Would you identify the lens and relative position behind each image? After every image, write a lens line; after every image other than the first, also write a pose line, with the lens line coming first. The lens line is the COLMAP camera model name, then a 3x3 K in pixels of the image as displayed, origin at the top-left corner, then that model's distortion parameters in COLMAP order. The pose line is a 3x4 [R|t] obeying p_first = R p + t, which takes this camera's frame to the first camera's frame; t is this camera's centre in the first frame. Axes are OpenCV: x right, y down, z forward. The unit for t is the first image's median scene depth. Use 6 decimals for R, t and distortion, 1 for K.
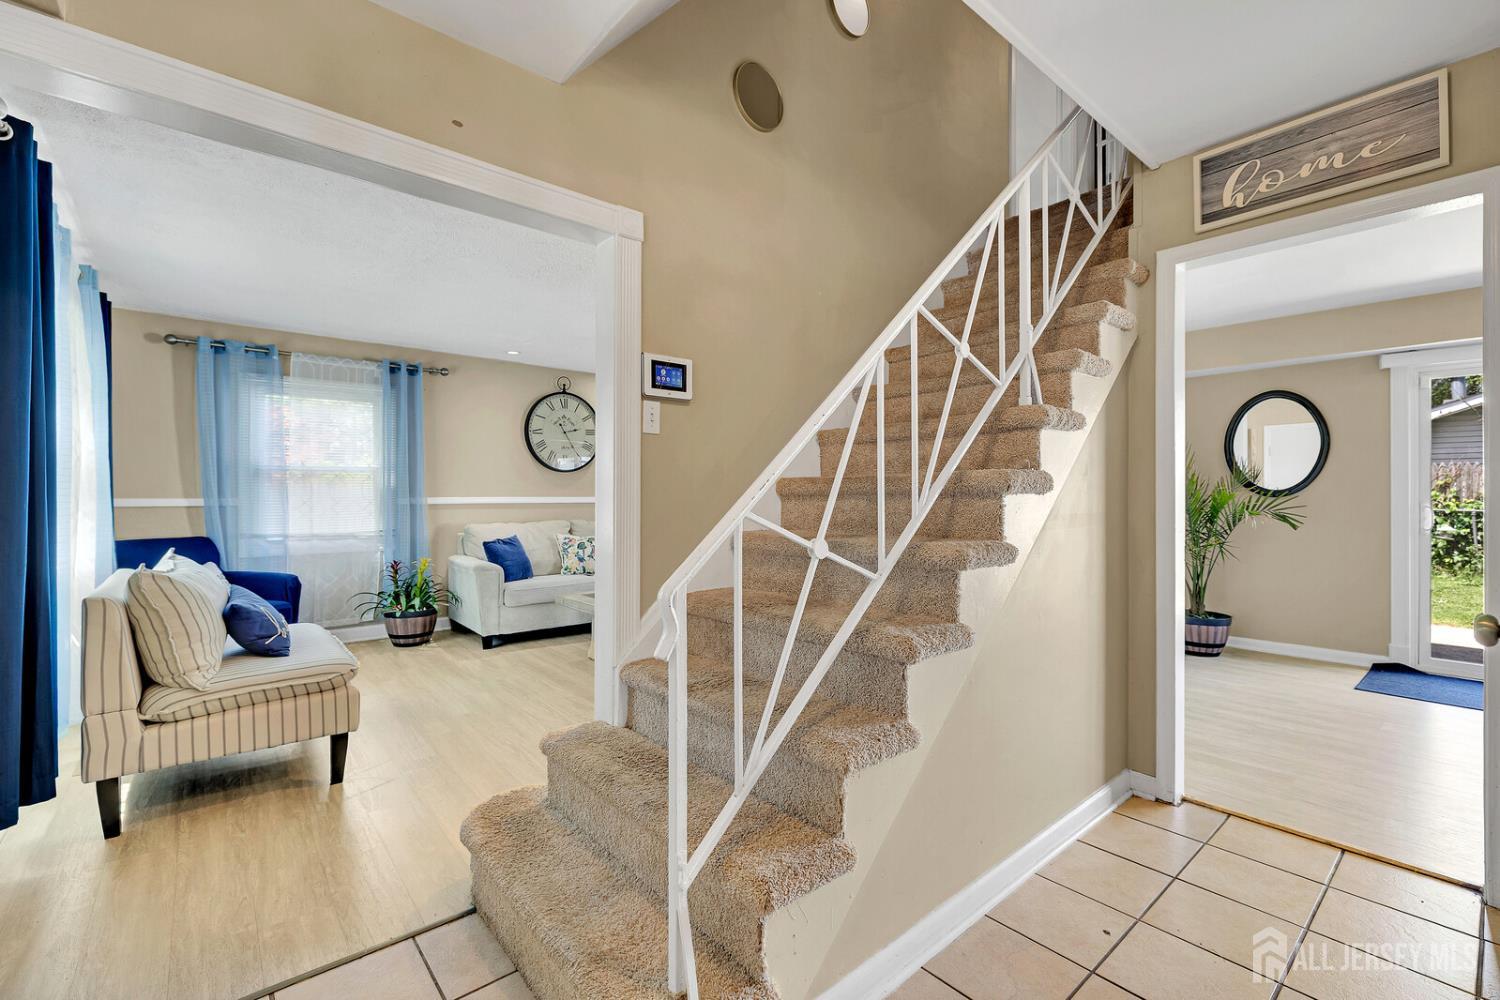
lens RADIAL K [[636.9, 0, 740.9], [0, 636.9, 501.8], [0, 0, 1]] dist [-0.000745, -0.000241]
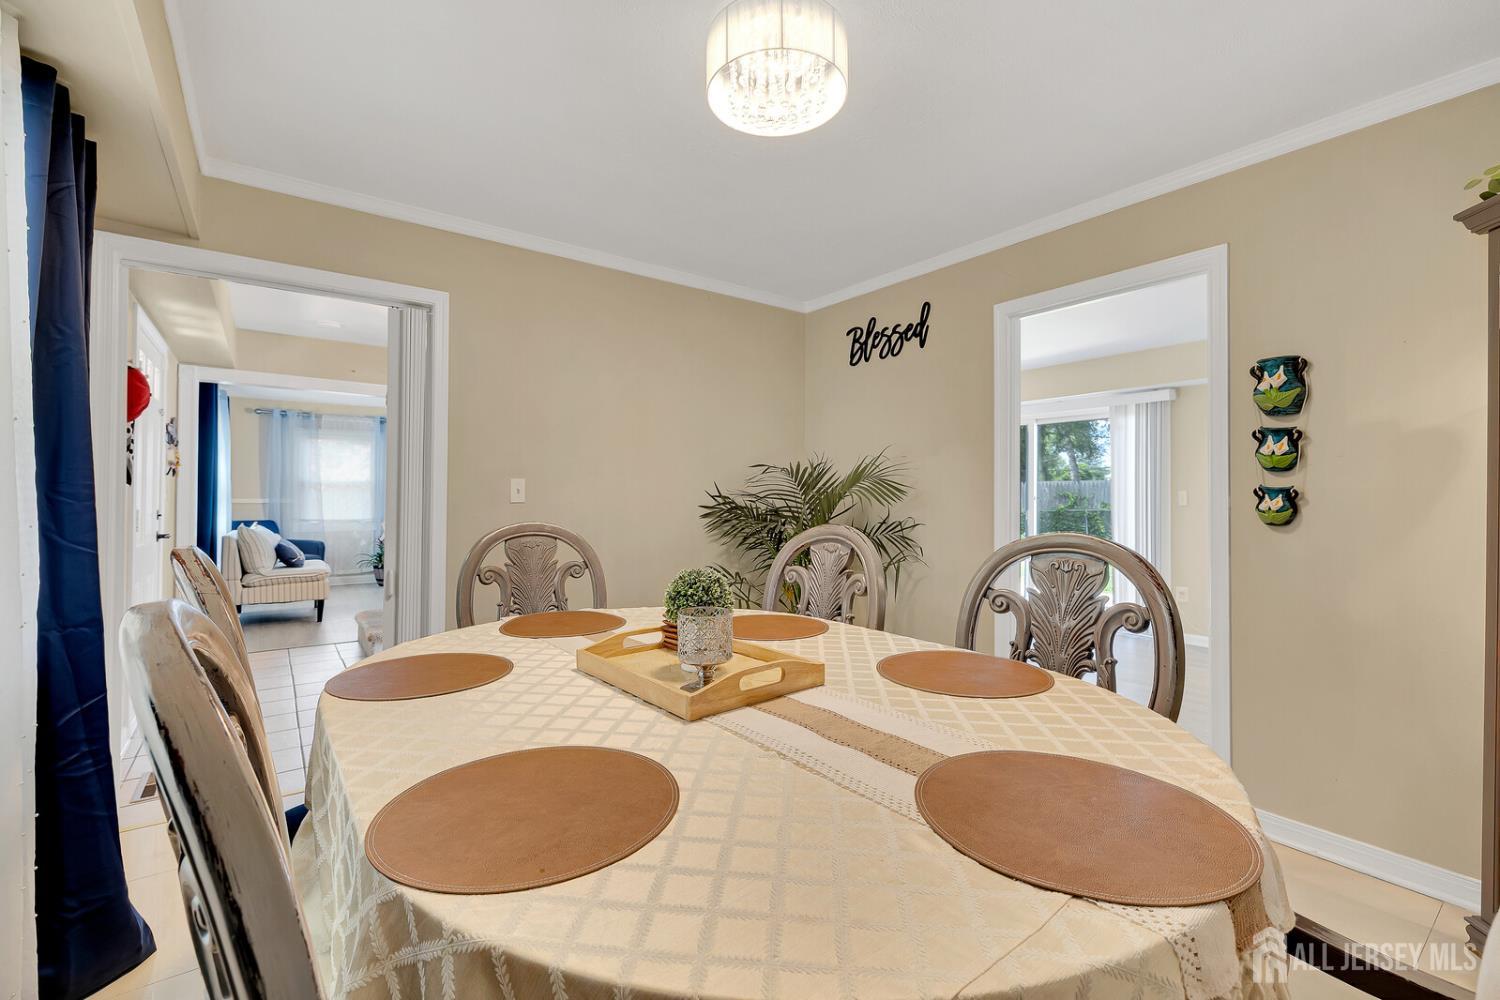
lens RADIAL K [[636.9, 0, 740.9], [0, 636.9, 501.8], [0, 0, 1]] dist [-0.000745, -0.000241]
pose [[0.995753, 0.008190, -0.091697, 0.977137], [-0.008438, 0.999962, -0.002324, -0.003180], [0.091674, 0.003088, 0.995784, -1.036828]]
